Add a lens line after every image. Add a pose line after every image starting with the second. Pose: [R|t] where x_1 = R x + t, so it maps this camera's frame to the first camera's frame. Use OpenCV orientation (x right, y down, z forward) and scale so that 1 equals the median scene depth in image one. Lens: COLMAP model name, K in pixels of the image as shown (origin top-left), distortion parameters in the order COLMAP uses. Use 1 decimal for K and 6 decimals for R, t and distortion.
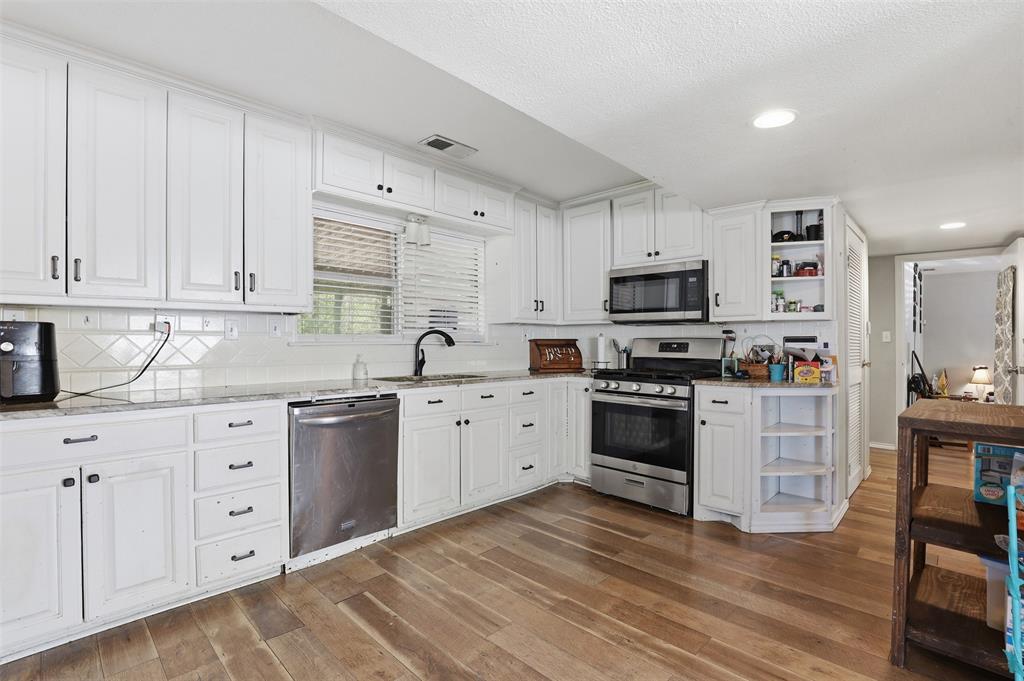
lens RADIAL K [[483.2, 0, 513.5], [0, 483.2, 343.0], [0, 0, 1]] dist [-0.029376, 0.003839]
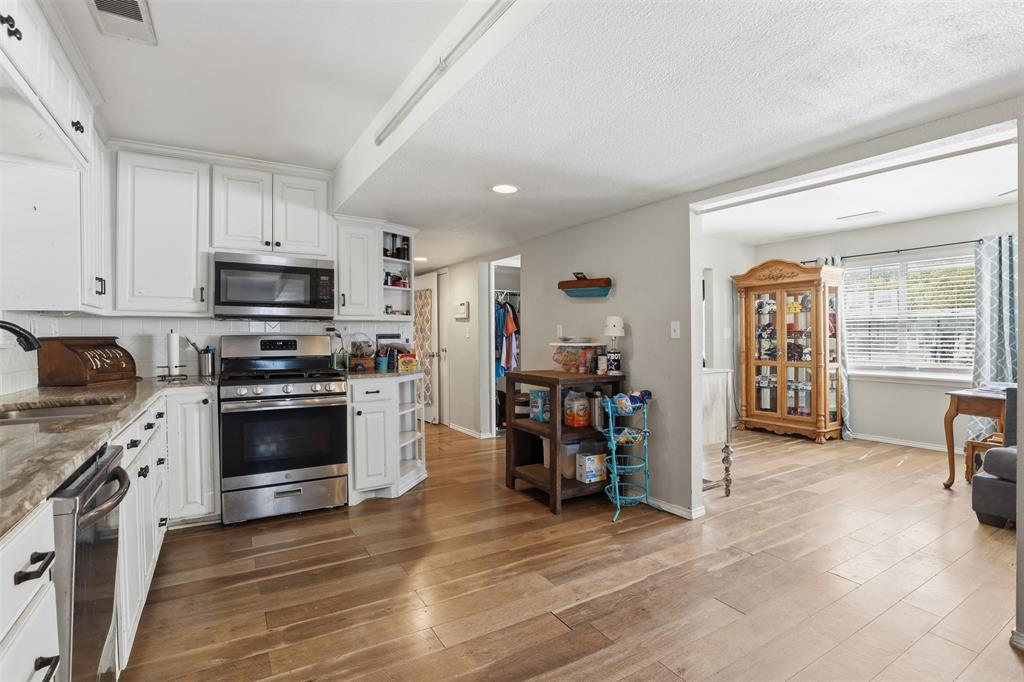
lens RADIAL K [[483.2, 0, 536.3], [0, 483.2, 338.8], [0, 0, 1]] dist [-0.029376, 0.003839]
pose [[0.229352, -0.008818, 0.973304, -0.562170], [0.005109, 0.999956, 0.007856, -0.009786], [-0.973330, 0.003171, 0.229386, 0.352748]]
